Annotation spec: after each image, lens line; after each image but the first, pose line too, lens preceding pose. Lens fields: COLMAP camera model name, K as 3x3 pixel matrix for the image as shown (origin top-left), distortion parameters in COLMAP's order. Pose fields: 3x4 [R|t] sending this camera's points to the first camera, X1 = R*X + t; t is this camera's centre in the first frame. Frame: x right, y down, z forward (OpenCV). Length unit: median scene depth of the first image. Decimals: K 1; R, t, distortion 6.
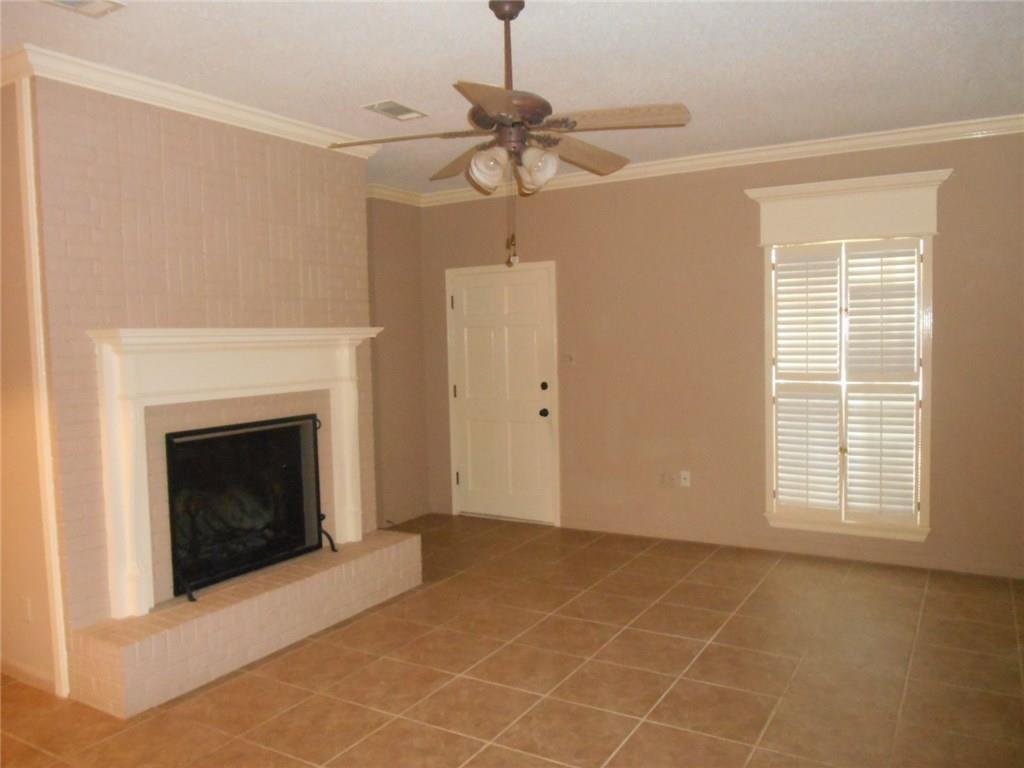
lens RADIAL K [[788.9, 0, 512.0], [0, 788.9, 384.0], [0, 0, 1]] dist [-0.028890, -0.001186]
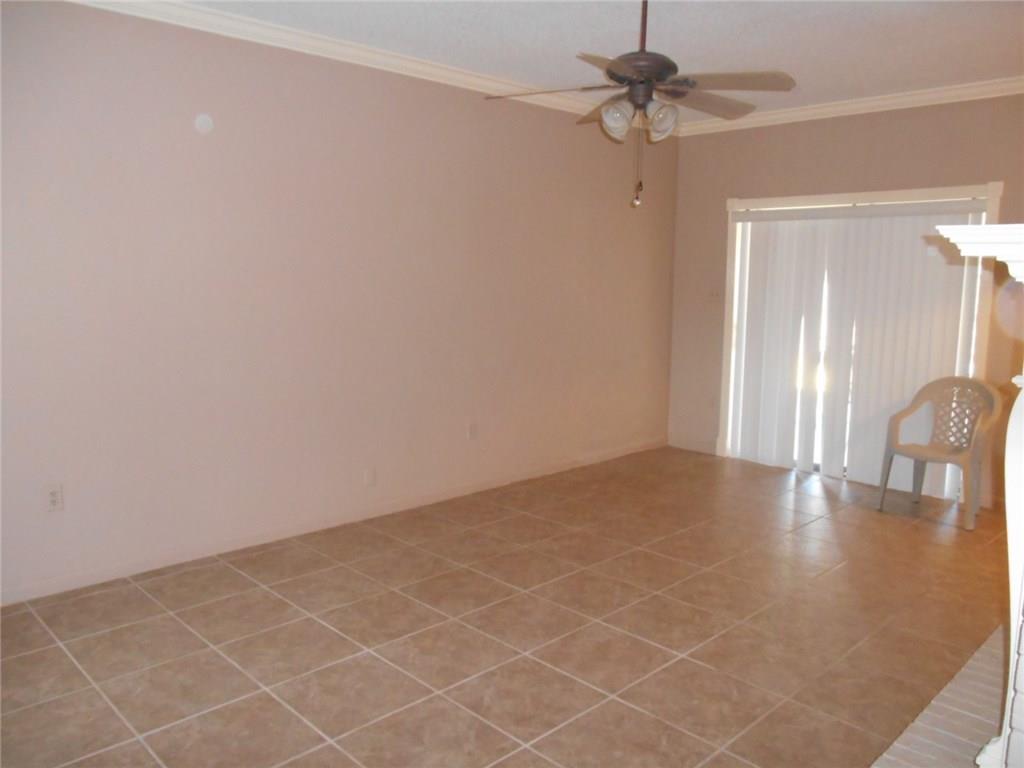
lens RADIAL K [[788.9, 0, 512.0], [0, 788.9, 384.0], [0, 0, 1]] dist [-0.028890, -0.001186]
pose [[-0.966622, -0.024485, 0.255036, -0.103473], [0.026358, 0.980638, 0.194046, -0.103949], [-0.254849, 0.194291, -0.947261, 1.913715]]
